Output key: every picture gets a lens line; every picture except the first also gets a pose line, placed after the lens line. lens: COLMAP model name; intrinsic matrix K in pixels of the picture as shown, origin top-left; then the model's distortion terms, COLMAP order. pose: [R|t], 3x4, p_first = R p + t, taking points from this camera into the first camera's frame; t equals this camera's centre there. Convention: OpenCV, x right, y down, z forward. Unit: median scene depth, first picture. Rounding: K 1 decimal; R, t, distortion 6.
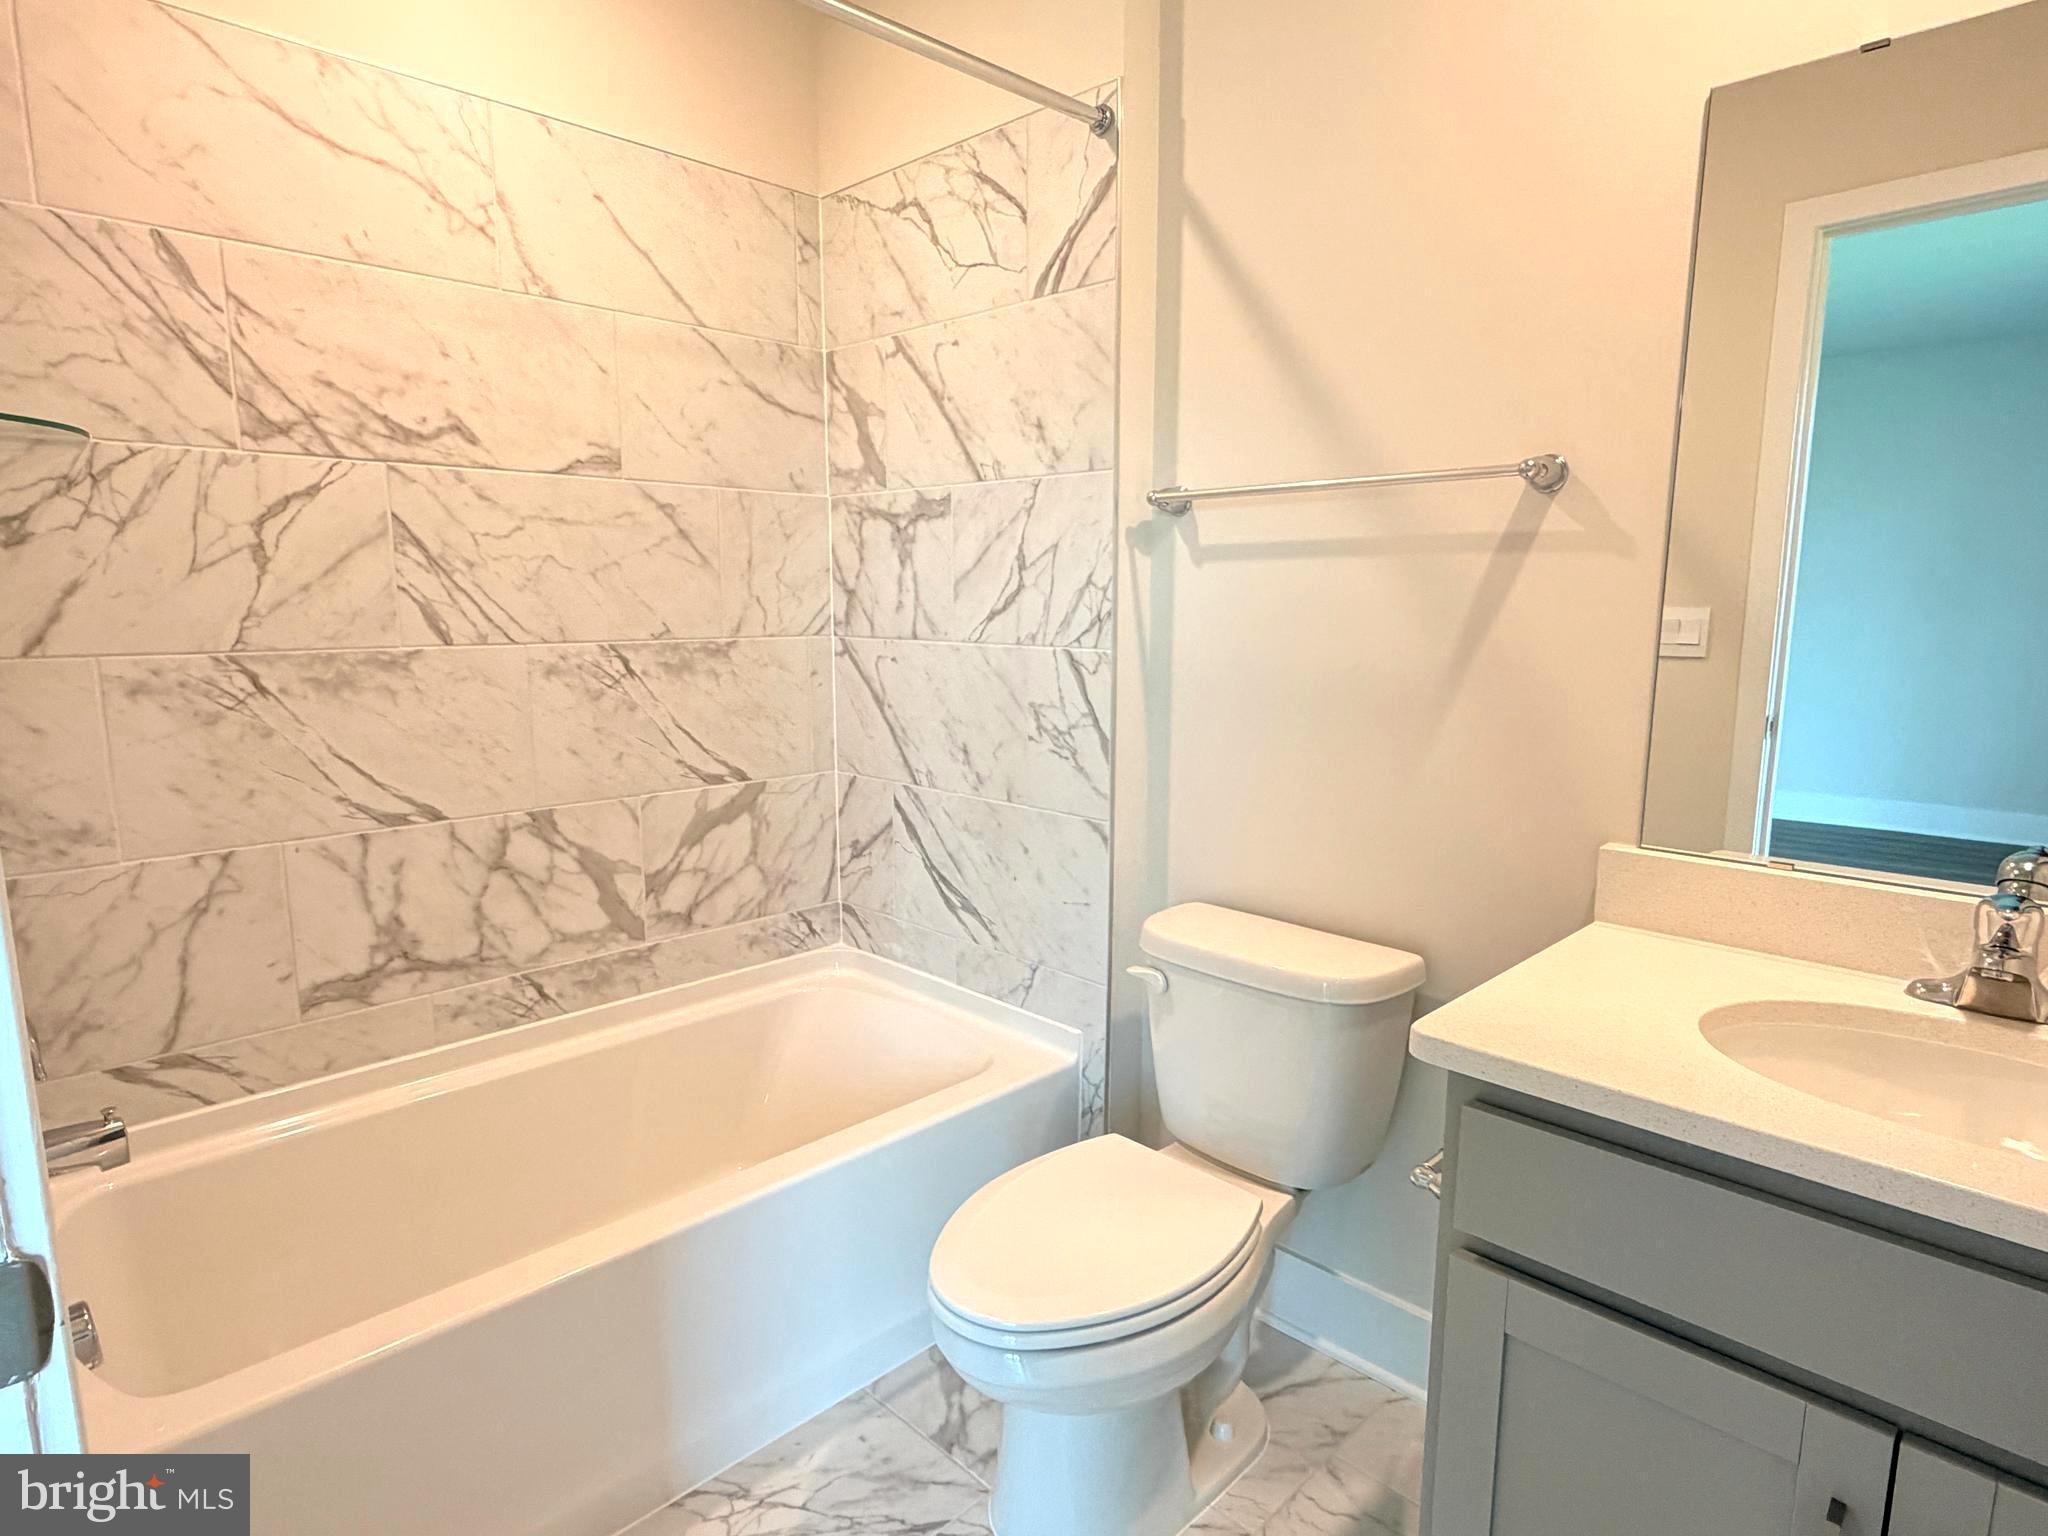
lens RADIAL K [[1116.7, 0, 1021.5], [0, 1116.7, 769.6], [0, 0, 1]] dist [-0.000511, 0.000735]
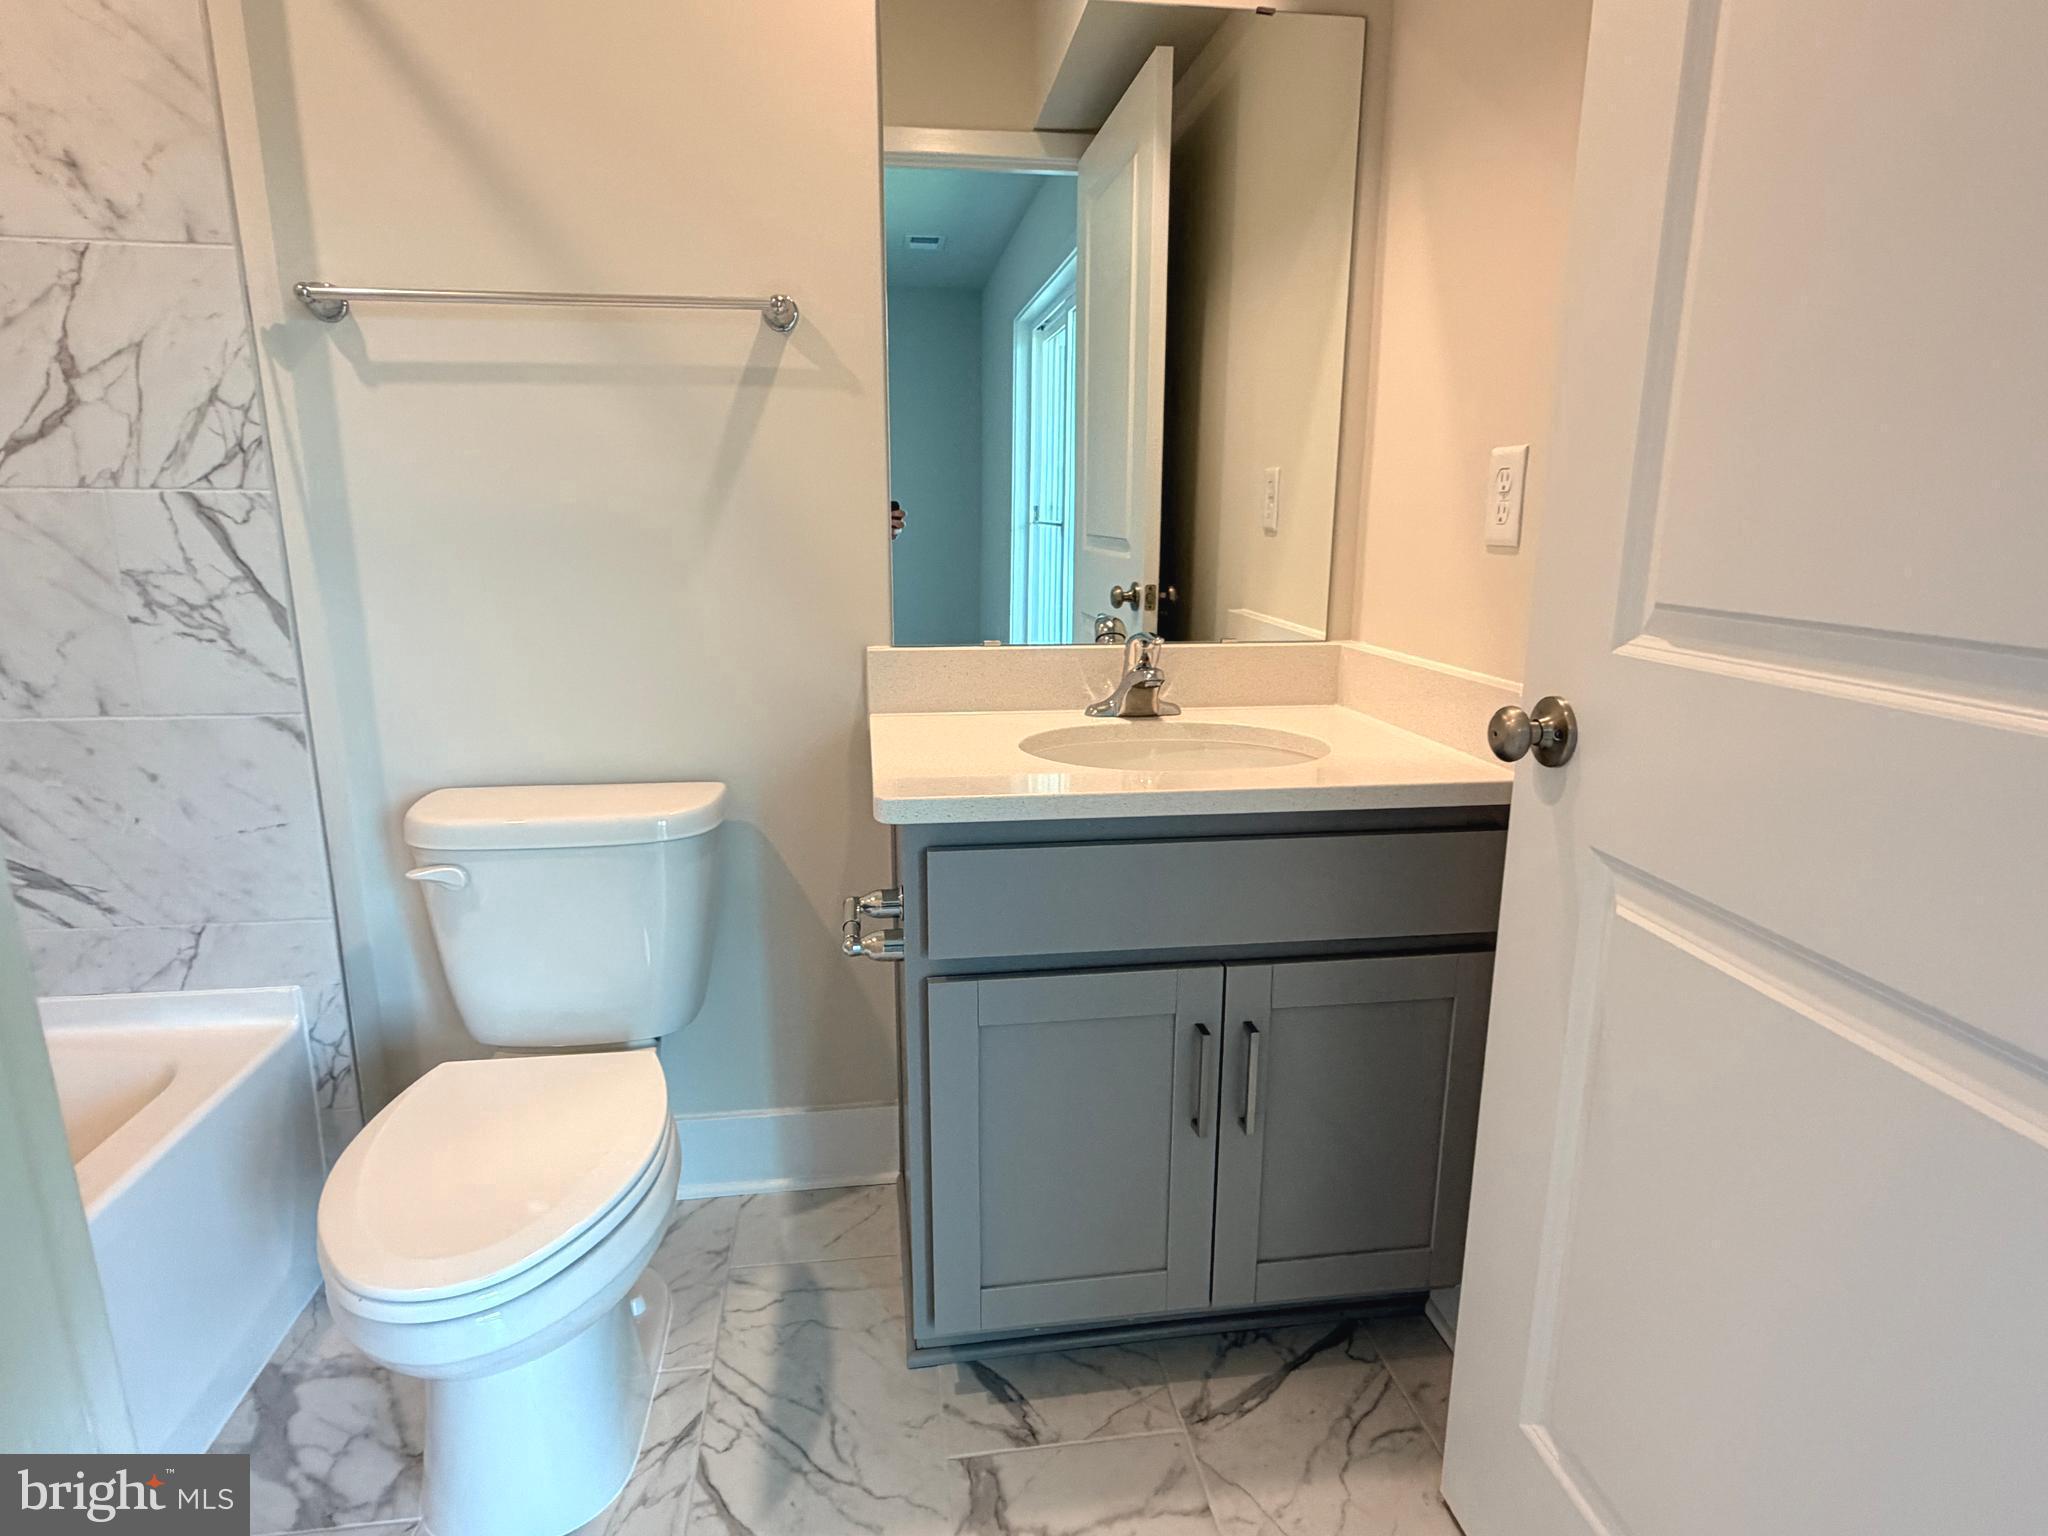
lens RADIAL K [[1116.7, 0, 1016.3], [0, 1116.7, 764.0], [0, 0, 1]] dist [-0.000511, 0.000735]
pose [[0.608482, -0.177157, 0.773540, -0.231964], [0.120579, 0.984085, 0.130526, 0.039883], [-0.784353, 0.013850, 0.620160, 0.116751]]
